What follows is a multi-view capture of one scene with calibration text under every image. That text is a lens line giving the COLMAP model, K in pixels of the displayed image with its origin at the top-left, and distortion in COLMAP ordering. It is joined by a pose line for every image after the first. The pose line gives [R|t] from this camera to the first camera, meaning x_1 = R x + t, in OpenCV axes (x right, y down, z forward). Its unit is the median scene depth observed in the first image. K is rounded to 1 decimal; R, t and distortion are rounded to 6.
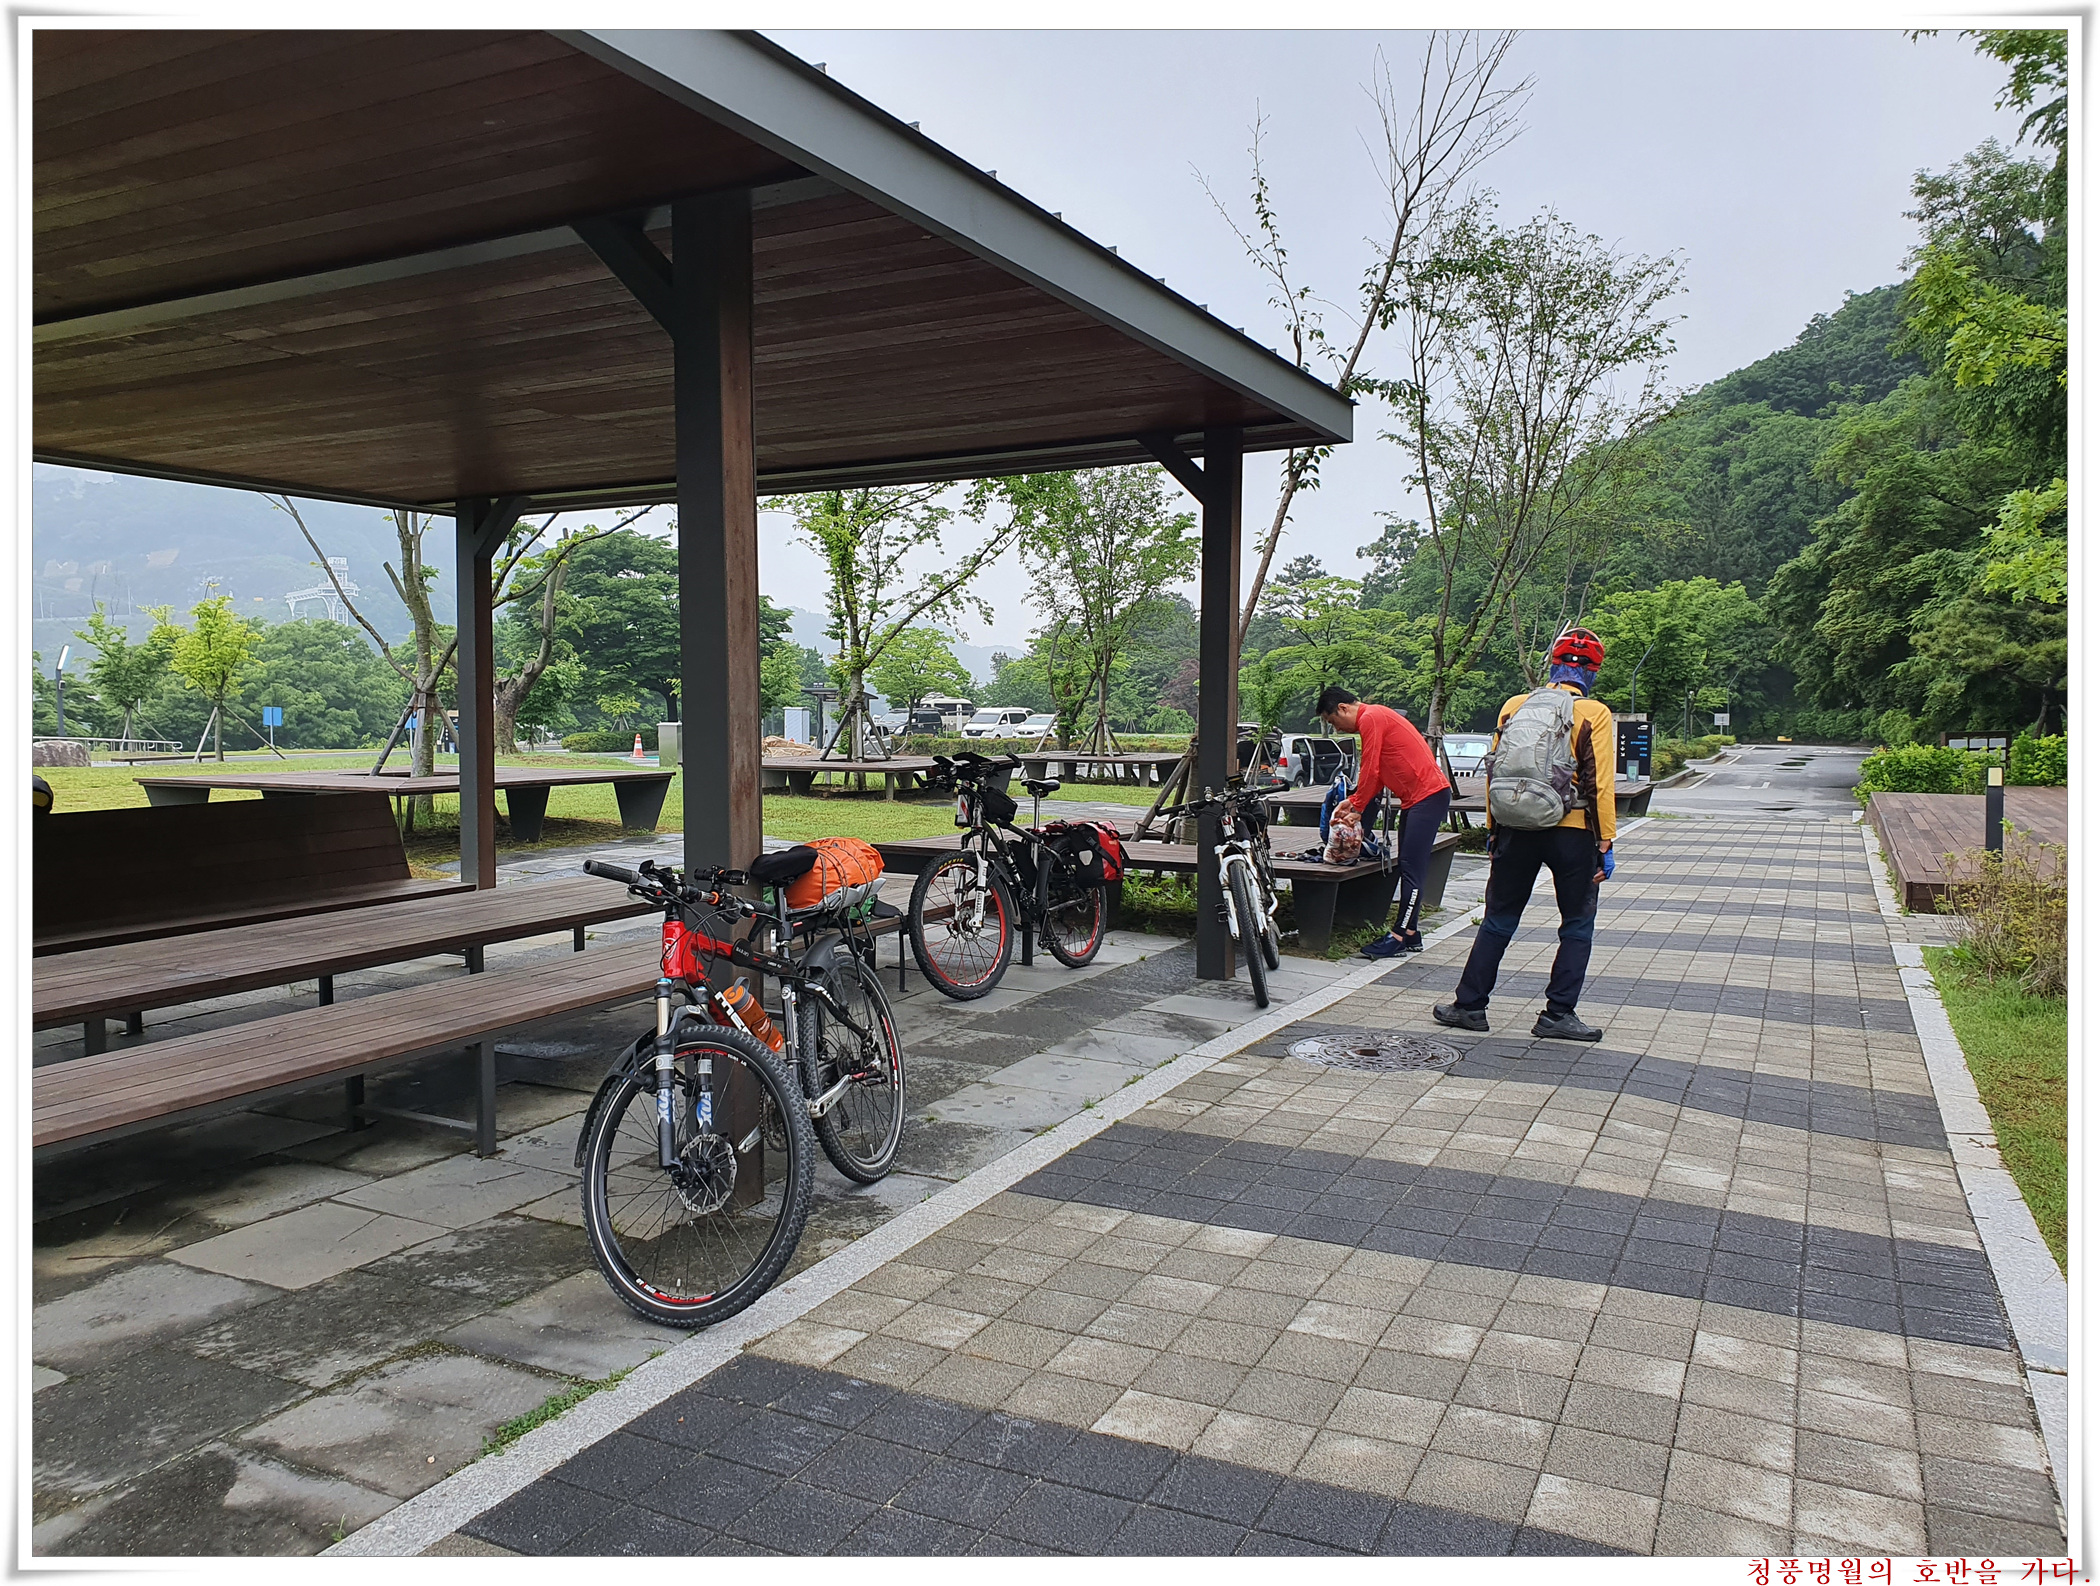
lens RADIAL K [[1521.1, 0, 1013.8], [0, 1521.1, 793.8], [0, 0, 1]] dist [0.032406, -0.018829]
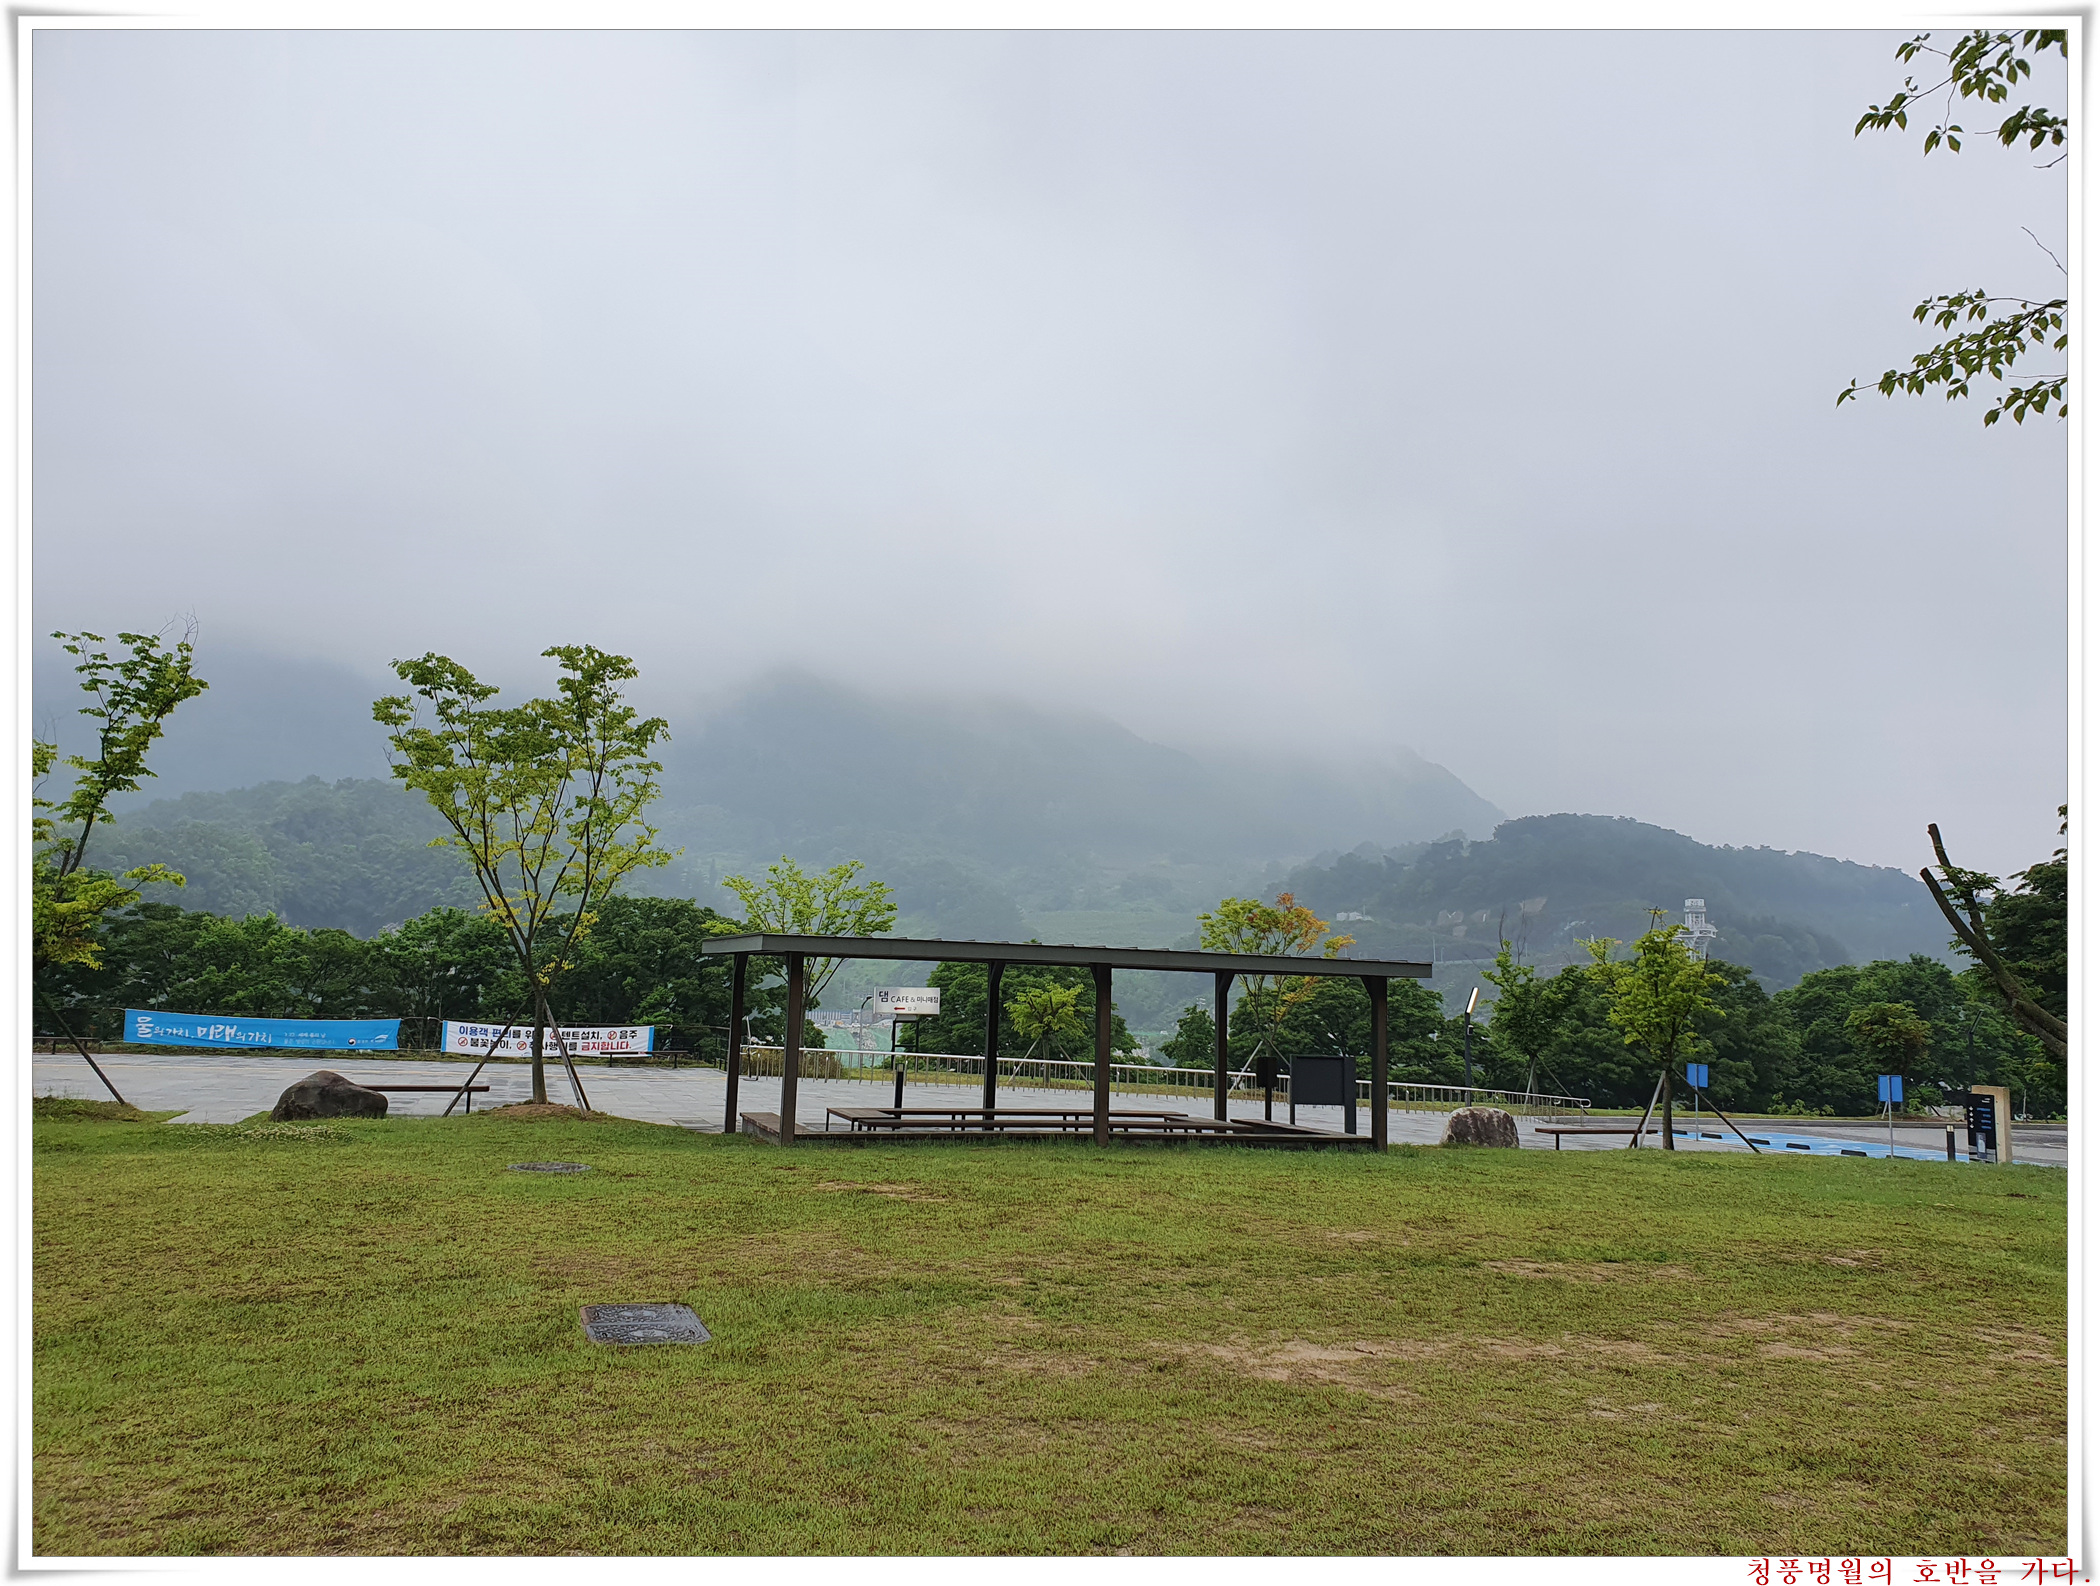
lens RADIAL K [[1521.1, 0, 1033.4], [0, 1521.1, 832.7], [0, 0, 1]] dist [0.032406, -0.018829]
pose [[0.684626, -0.069089, -0.725613, -0.068711], [-0.074366, 0.983682, -0.163826, -0.009710], [0.725091, 0.166121, 0.668316, 0.096007]]
